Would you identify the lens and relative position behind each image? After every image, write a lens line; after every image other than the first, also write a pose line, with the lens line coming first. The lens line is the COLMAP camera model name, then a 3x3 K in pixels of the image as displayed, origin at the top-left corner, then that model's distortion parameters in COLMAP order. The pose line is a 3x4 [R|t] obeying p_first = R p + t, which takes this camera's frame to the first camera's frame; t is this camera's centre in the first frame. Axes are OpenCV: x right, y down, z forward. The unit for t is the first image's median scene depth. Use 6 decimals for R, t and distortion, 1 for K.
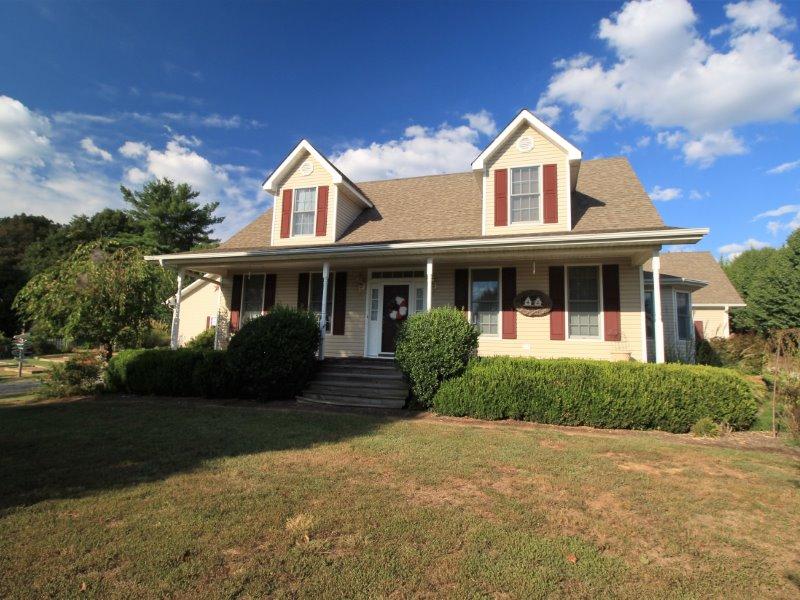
lens RADIAL K [[430.5, 0, 400.3], [0, 430.5, 292.8], [0, 0, 1]] dist [0.003762, -0.013129]
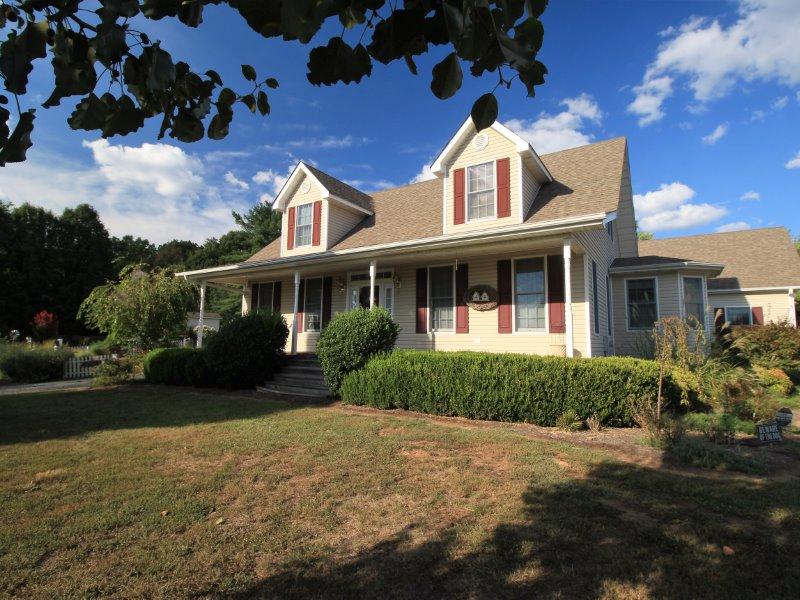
lens RADIAL K [[411.2, 0, 400.3], [0, 411.2, 295.2], [0, 0, 1]] dist [0.015008, -0.023542]
pose [[0.967858, -0.045409, -0.247365, 0.338789], [0.048220, 0.998823, 0.005314, 0.003209], [0.246833, -0.017071, 0.968908, 0.005271]]
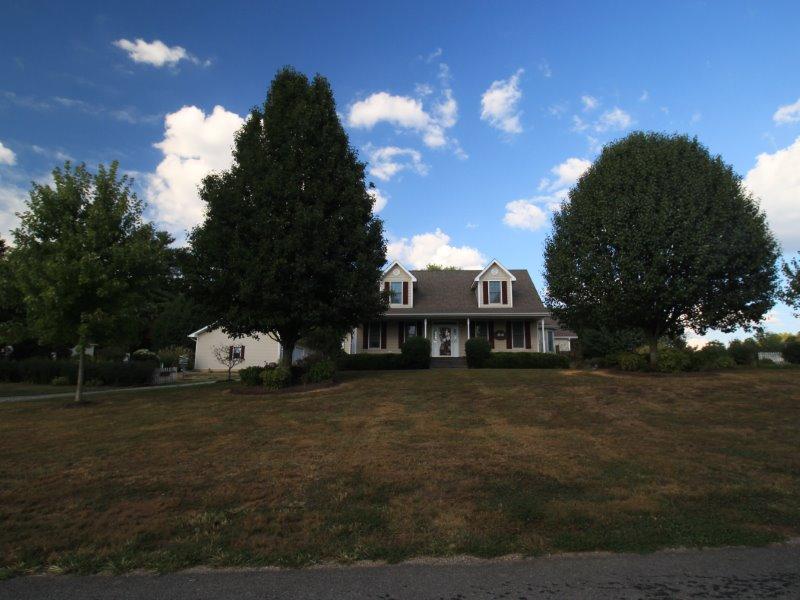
lens RADIAL K [[430.5, 0, 400.3], [0, 430.5, 292.8], [0, 0, 1]] dist [0.003762, -0.013129]
pose [[0.969889, 0.032402, 0.241382, -0.866749], [-0.012461, 0.996414, -0.083684, -0.006628], [-0.243228, 0.078157, 0.966815, -1.315125]]
